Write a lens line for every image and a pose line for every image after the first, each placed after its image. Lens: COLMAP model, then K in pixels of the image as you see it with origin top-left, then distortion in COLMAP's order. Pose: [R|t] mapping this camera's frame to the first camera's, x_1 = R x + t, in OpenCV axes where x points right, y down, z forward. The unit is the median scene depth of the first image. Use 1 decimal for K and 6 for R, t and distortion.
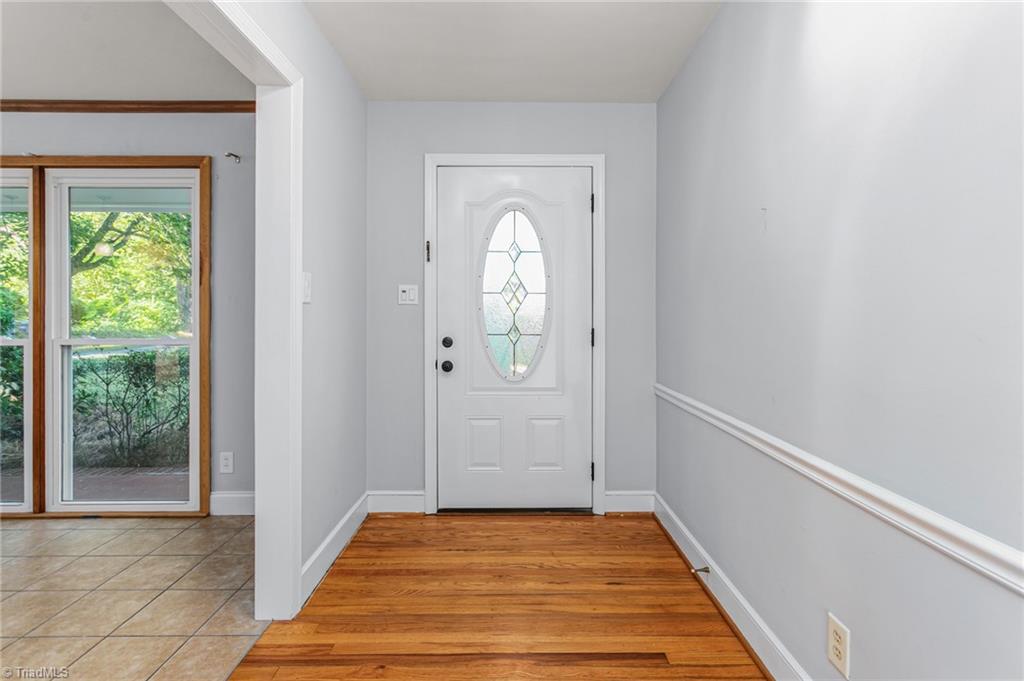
lens RADIAL K [[572.4, 0, 521.0], [0, 572.4, 320.9], [0, 0, 1]] dist [0.002409, -0.000247]
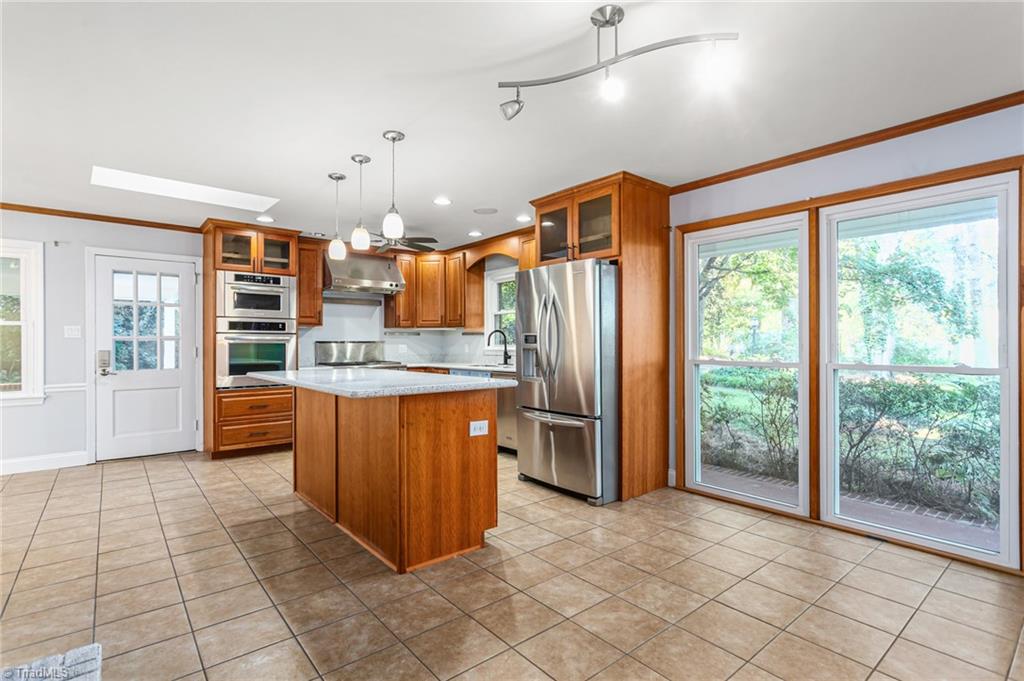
lens RADIAL K [[495.8, 0, 517.1], [0, 495.8, 341.6], [0, 0, 1]] dist [-0.006875, 0.005117]
pose [[0.628351, -0.001208, -0.777929, -0.455113], [0.002747, 0.999996, 0.000666, -0.011702], [0.777925, -0.002556, 0.628352, -0.052120]]
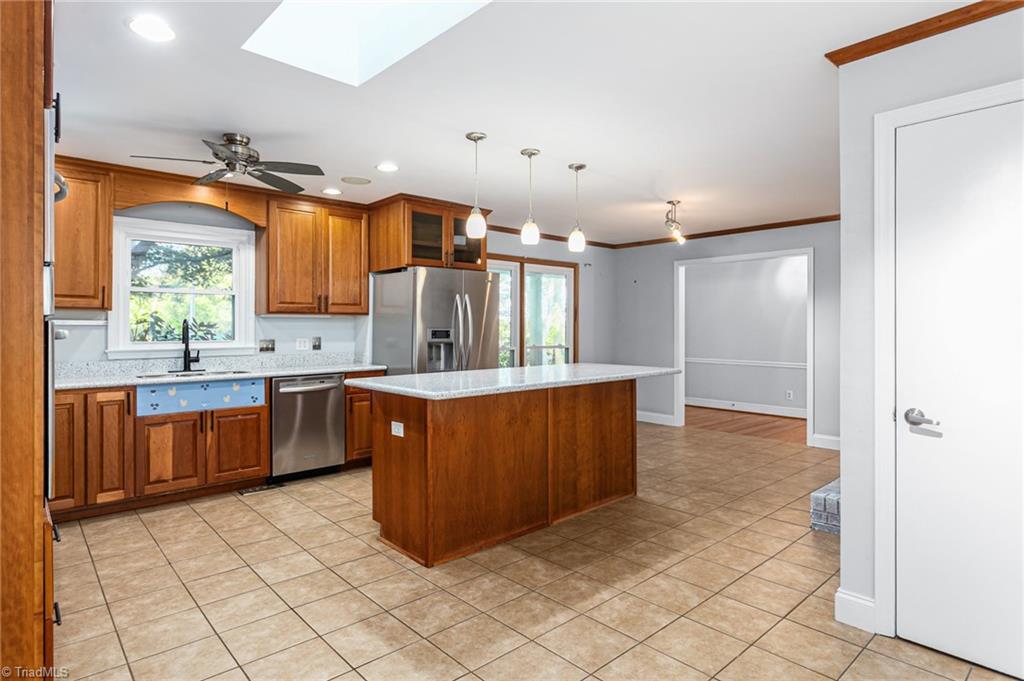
lens RADIAL K [[548.8, 0, 522.5], [0, 548.8, 341.4], [0, 0, 1]] dist [-0.007135, 0.003320]
pose [[0.743018, -0.013210, 0.669141, -2.163866], [-0.003970, 0.999701, 0.024144, -0.033341], [-0.669260, -0.020596, 0.742743, -0.461125]]
